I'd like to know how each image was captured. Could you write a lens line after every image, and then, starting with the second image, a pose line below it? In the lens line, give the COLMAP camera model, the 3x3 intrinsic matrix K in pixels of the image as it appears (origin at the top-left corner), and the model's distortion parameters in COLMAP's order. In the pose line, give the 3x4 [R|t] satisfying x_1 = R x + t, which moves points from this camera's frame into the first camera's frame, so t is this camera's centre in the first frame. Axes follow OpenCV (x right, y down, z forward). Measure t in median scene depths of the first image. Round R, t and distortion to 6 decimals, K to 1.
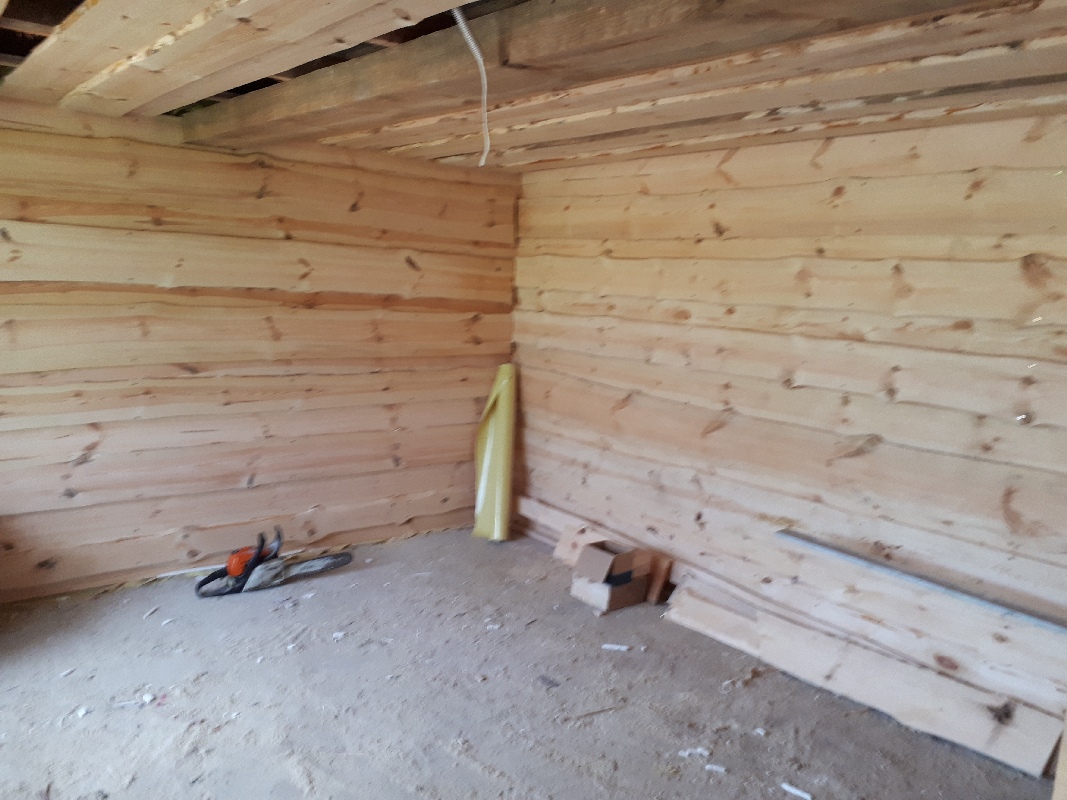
lens RADIAL K [[837.4, 0, 515.1], [0, 837.4, 419.7], [0, 0, 1]] dist [0.050354, -0.051670]
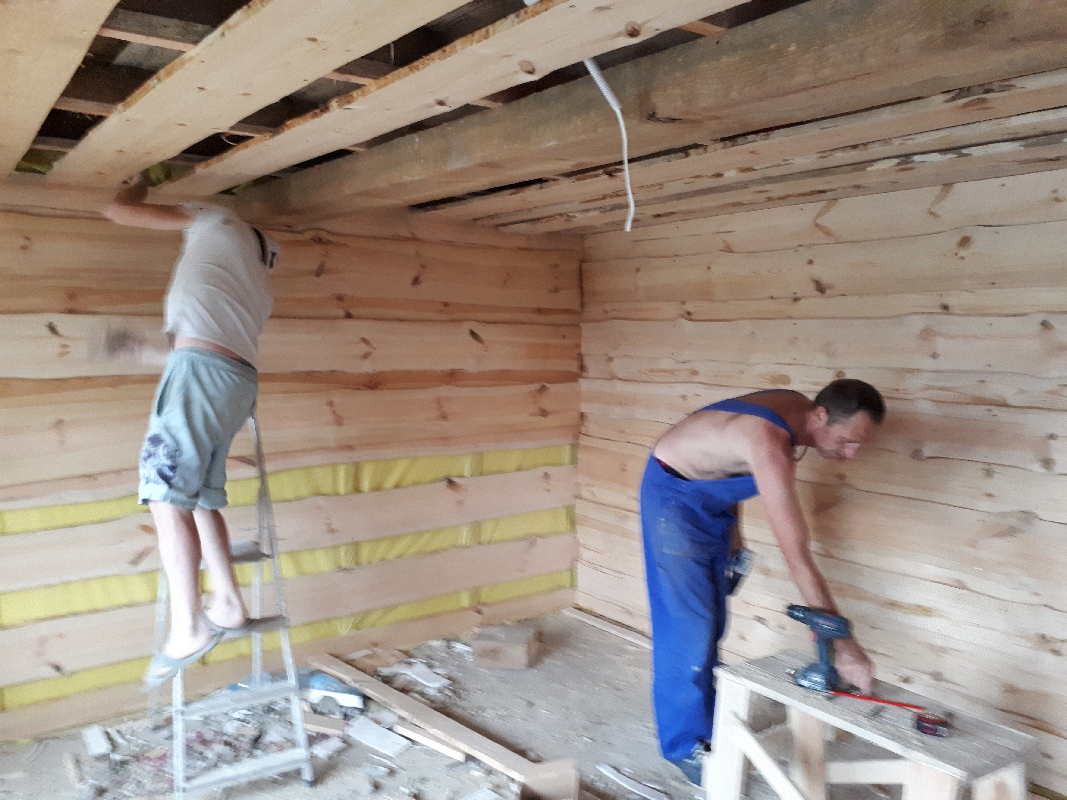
lens RADIAL K [[837.4, 0, 518.7], [0, 837.4, 418.2], [0, 0, 1]] dist [0.050354, -0.051670]
pose [[0.998897, -0.041292, -0.022361, -0.067152], [0.039711, 0.996959, -0.067049, -0.034077], [0.025062, 0.066087, 0.997499, 0.083790]]
